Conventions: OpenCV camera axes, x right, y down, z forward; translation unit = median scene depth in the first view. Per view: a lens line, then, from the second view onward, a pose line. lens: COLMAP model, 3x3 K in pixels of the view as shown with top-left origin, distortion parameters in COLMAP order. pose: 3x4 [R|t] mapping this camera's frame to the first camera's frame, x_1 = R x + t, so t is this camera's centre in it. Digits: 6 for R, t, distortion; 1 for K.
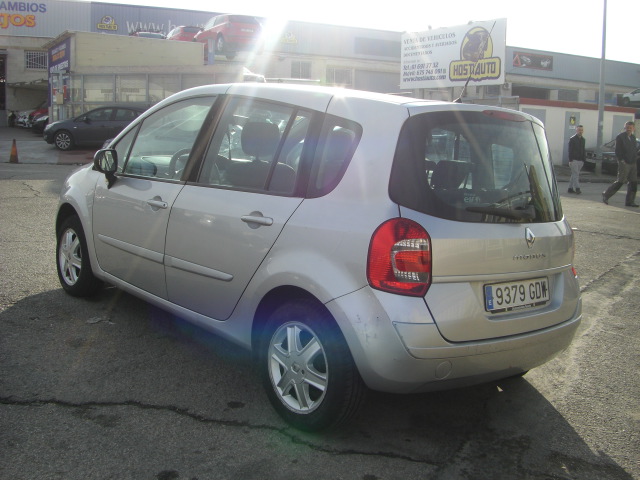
lens RADIAL K [[726.0, 0, 309.1], [0, 726.0, 240.9], [0, 0, 1]] dist [-0.151863, 0.043217]
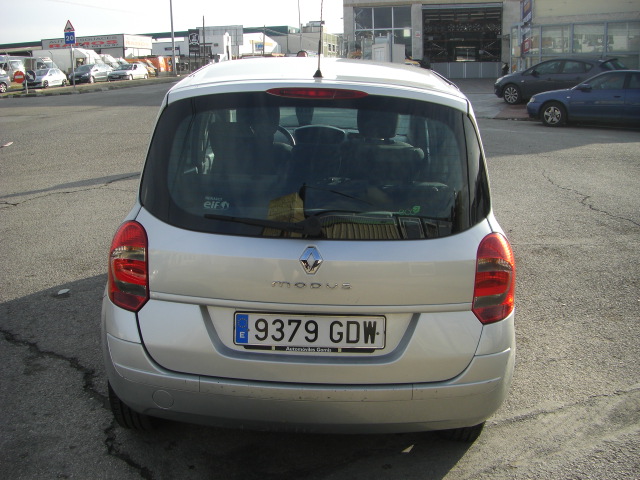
lens RADIAL K [[726.0, 0, 309.1], [0, 726.0, 240.9], [0, 0, 1]] dist [-0.151863, 0.043217]
pose [[0.741843, 0.107142, -0.661959, 0.796682], [-0.059825, 0.993791, 0.093806, -0.093865], [0.667900, -0.029987, 0.743647, 0.438193]]
